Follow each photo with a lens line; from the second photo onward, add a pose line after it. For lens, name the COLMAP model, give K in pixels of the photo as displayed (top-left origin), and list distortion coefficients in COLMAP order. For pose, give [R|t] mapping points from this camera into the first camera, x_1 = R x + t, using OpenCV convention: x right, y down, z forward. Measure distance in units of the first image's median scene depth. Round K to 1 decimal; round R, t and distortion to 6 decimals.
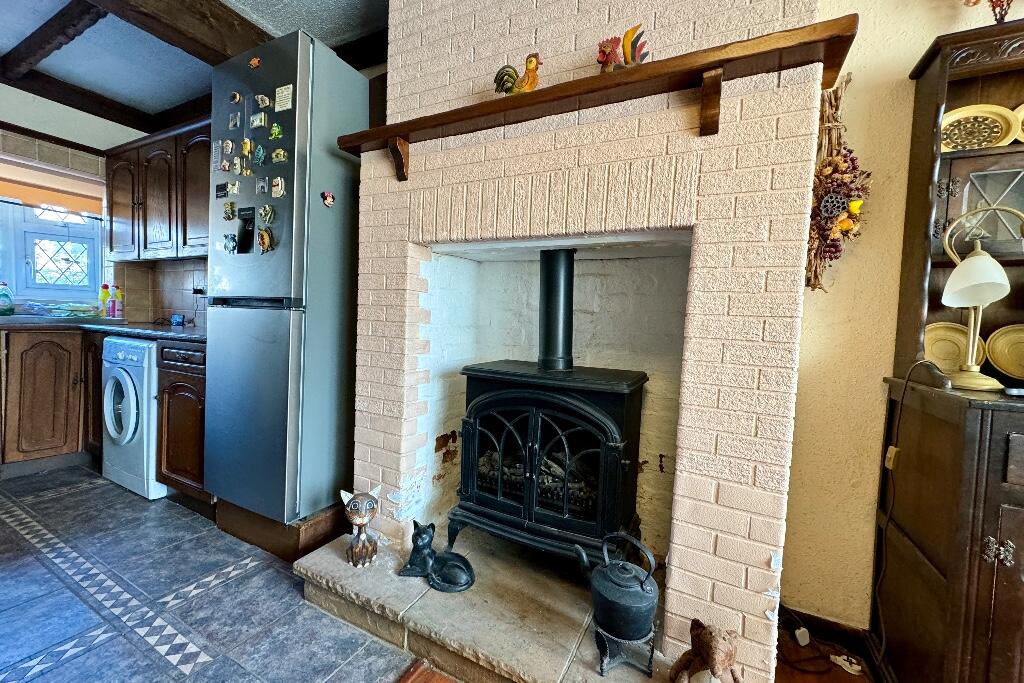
lens RADIAL K [[405.7, 0, 511.3], [0, 405.7, 339.6], [0, 0, 1]] dist [-0.001141, -0.000104]
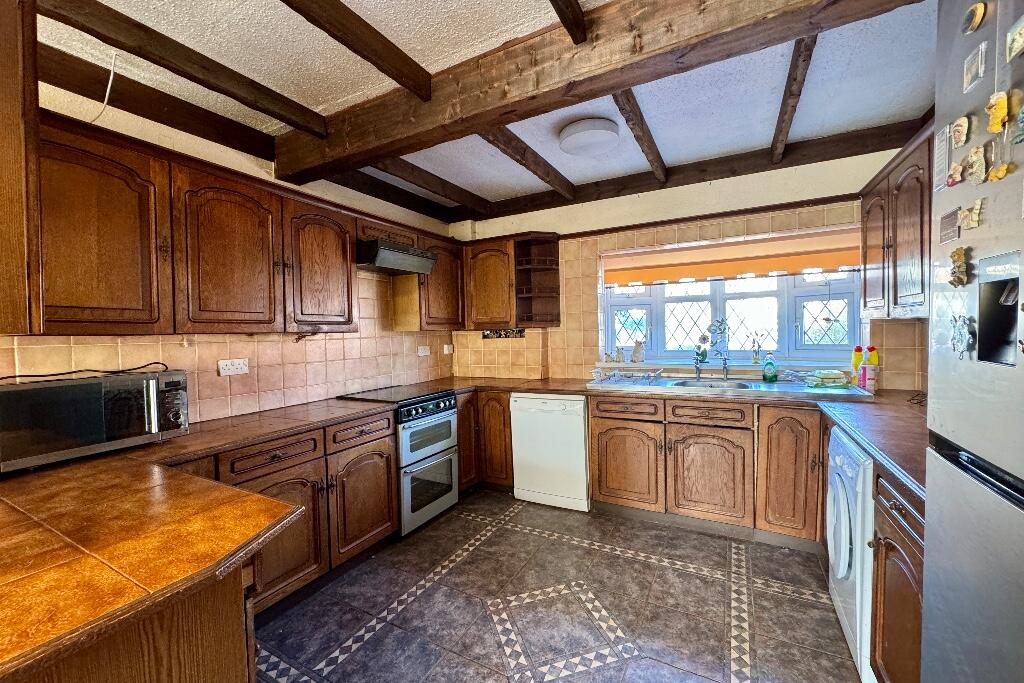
lens RADIAL K [[405.7, 0, 509.7], [0, 405.7, 344.8], [0, 0, 1]] dist [-0.001141, -0.000104]
pose [[-0.026484, -0.004082, -0.999641, -0.154515], [-0.015033, 0.999880, -0.003685, -0.157273], [0.999536, 0.014930, -0.026542, 0.354859]]
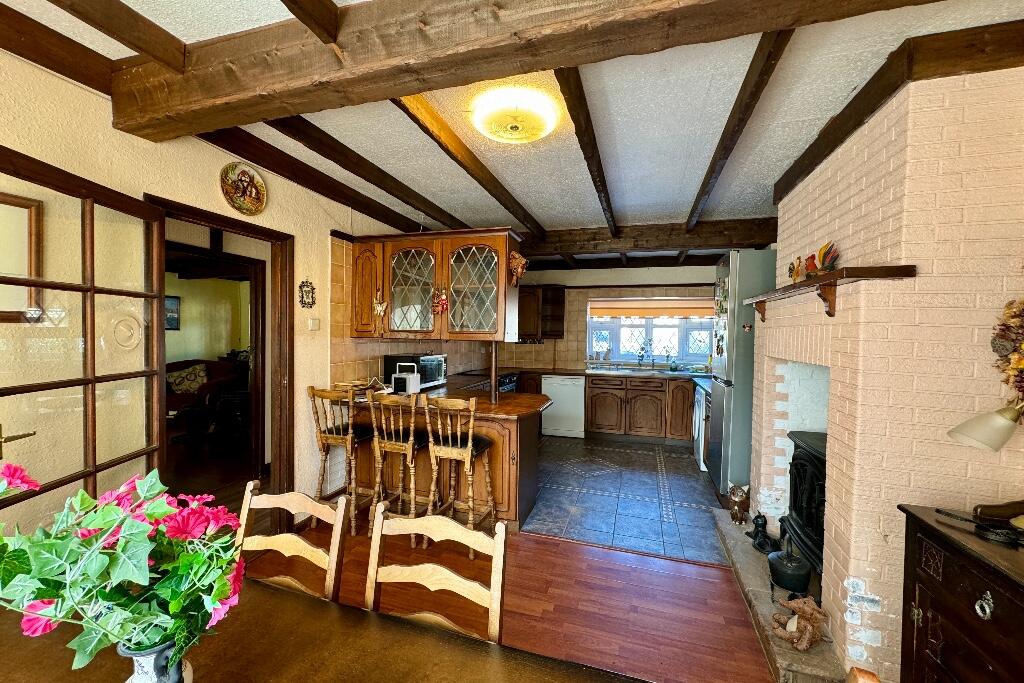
lens RADIAL K [[405.7, 0, 512.7], [0, 405.7, 345.0], [0, 0, 1]] dist [-0.001141, -0.000104]
pose [[0.169313, -0.012142, -0.985488, 0.835960], [-0.047807, 0.998646, -0.020518, -0.123732], [0.984402, 0.050587, 0.168503, -0.256981]]
